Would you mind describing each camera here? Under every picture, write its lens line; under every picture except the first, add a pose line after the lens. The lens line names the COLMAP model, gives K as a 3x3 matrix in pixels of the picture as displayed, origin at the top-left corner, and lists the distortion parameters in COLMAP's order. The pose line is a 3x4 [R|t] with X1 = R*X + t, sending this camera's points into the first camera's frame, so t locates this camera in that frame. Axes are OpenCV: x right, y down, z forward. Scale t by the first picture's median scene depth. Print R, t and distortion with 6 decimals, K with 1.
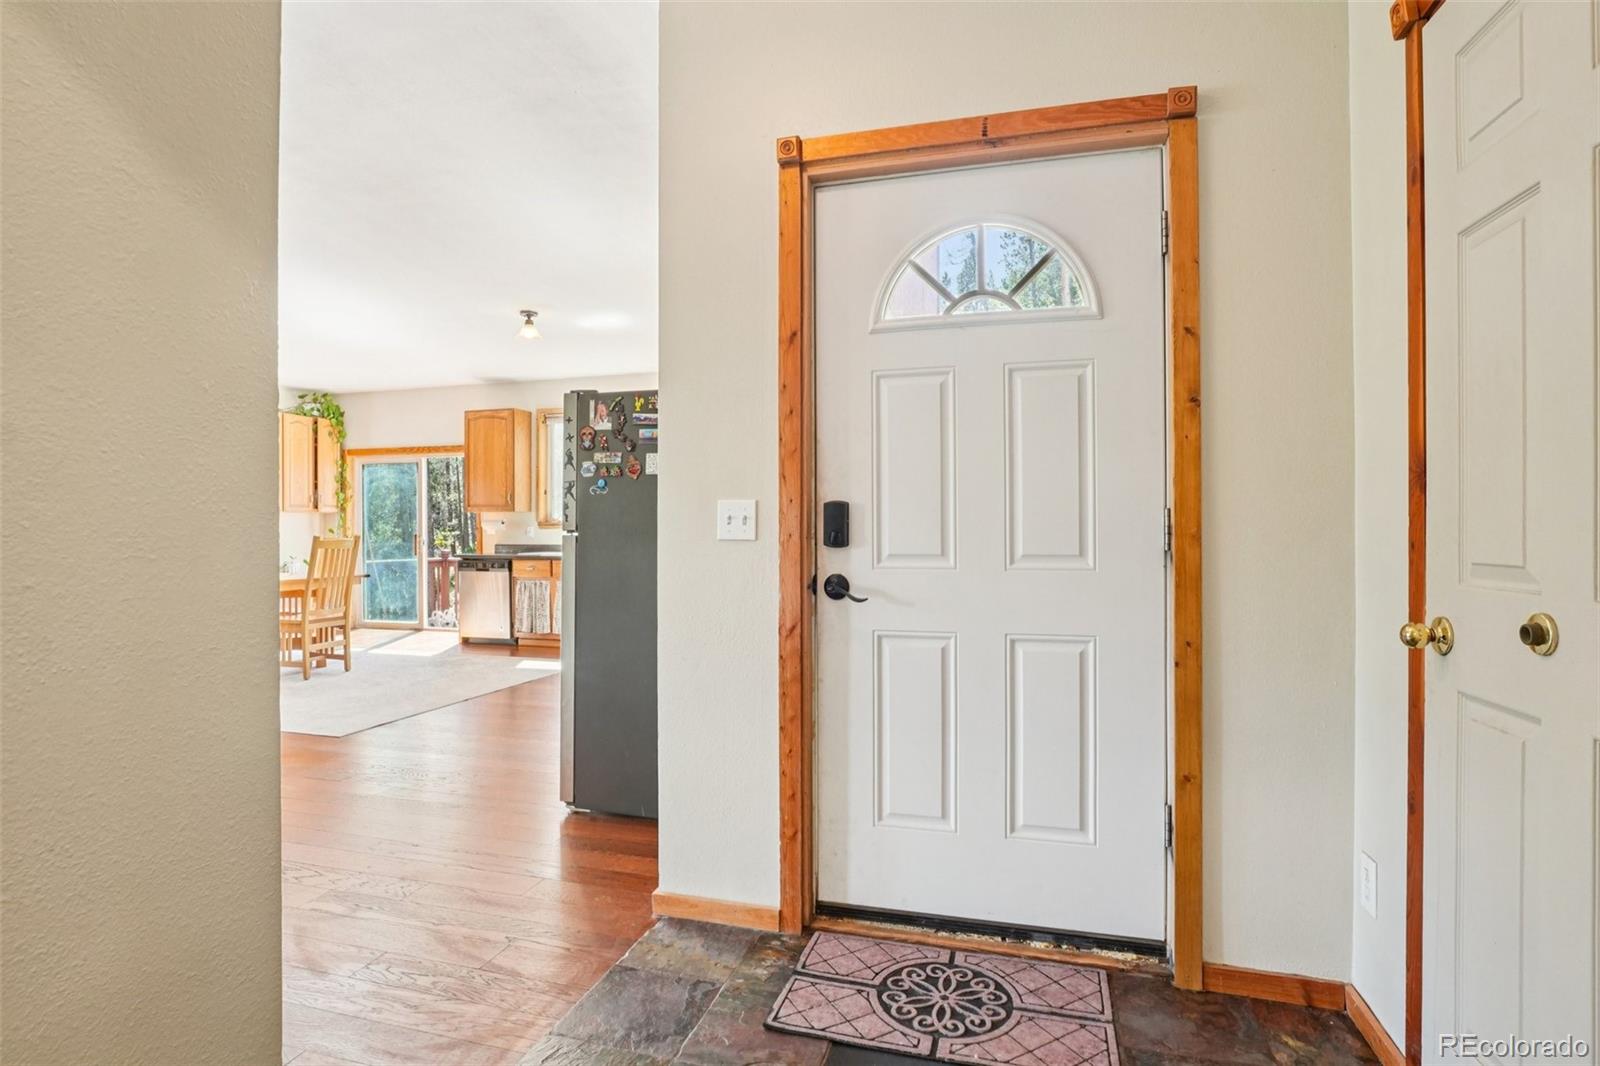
lens RADIAL K [[789.6, 0, 800.0], [0, 789.6, 533.0], [0, 0, 1]] dist [-0.041575, 0.000515]
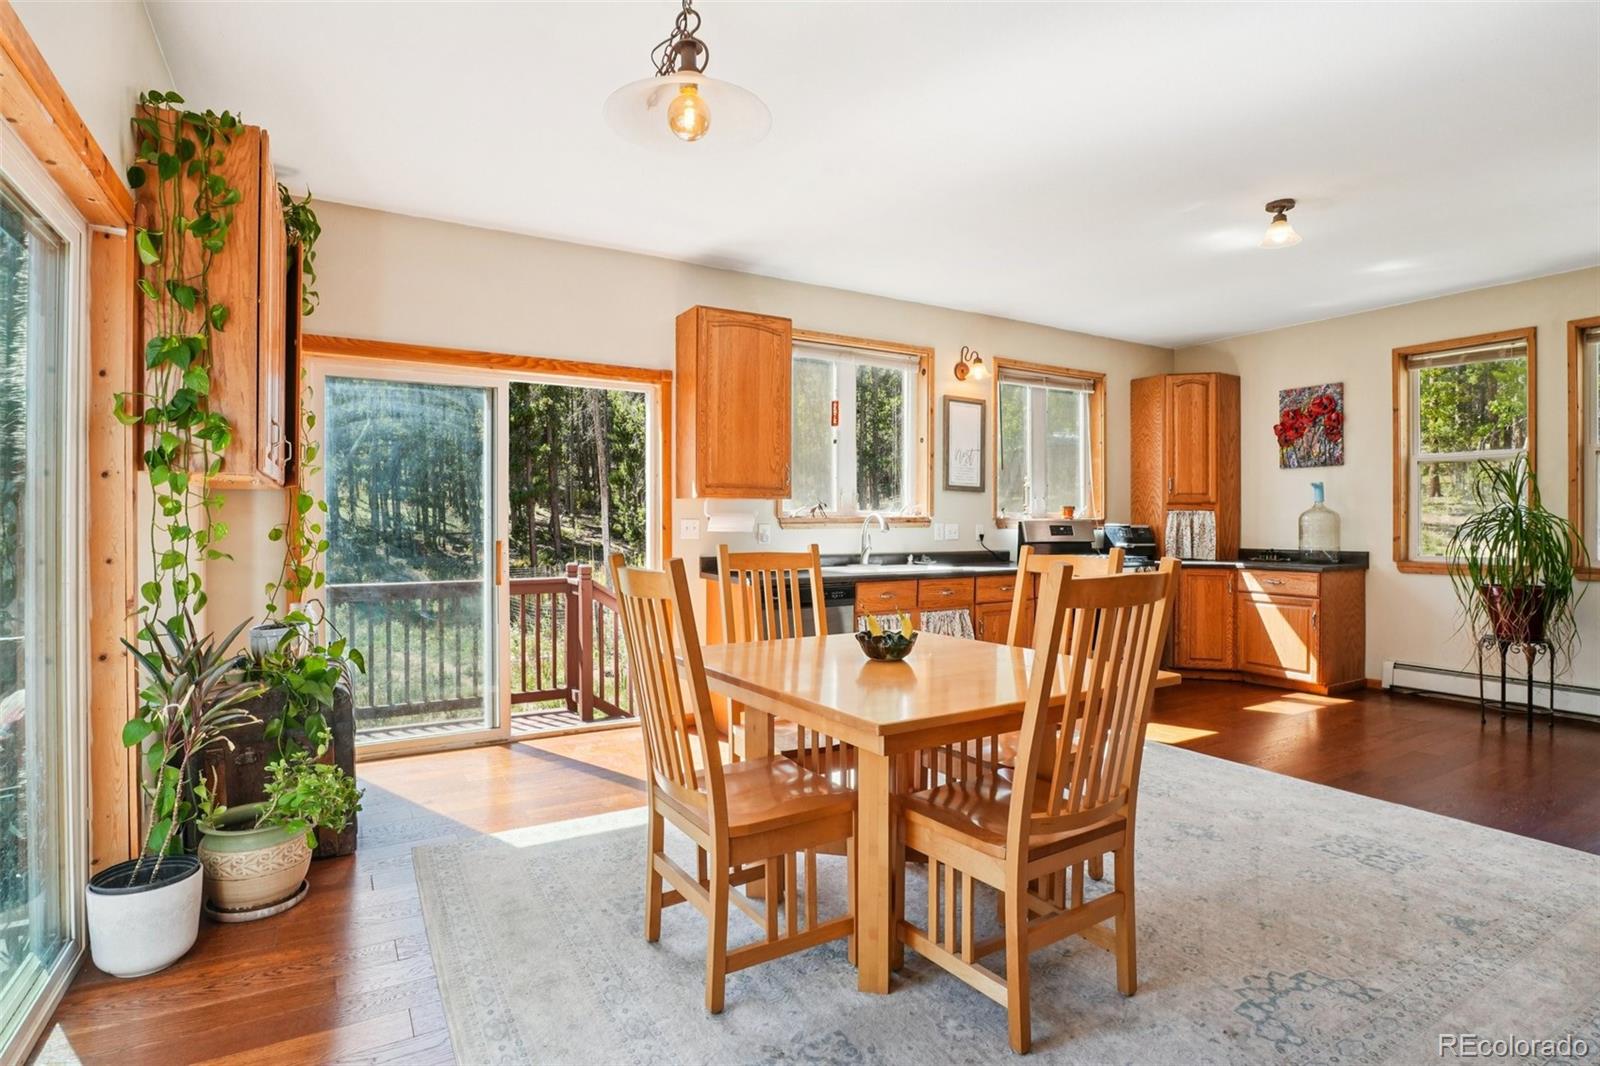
lens RADIAL K [[789.6, 0, 800.0], [0, 789.6, 533.0], [0, 0, 1]] dist [-0.041575, 0.000515]
pose [[0.685971, 0.000401, 0.727629, -0.728584], [-0.001564, 0.999998, 0.000924, -0.003208], [-0.727628, -0.001772, 0.685970, 0.565976]]
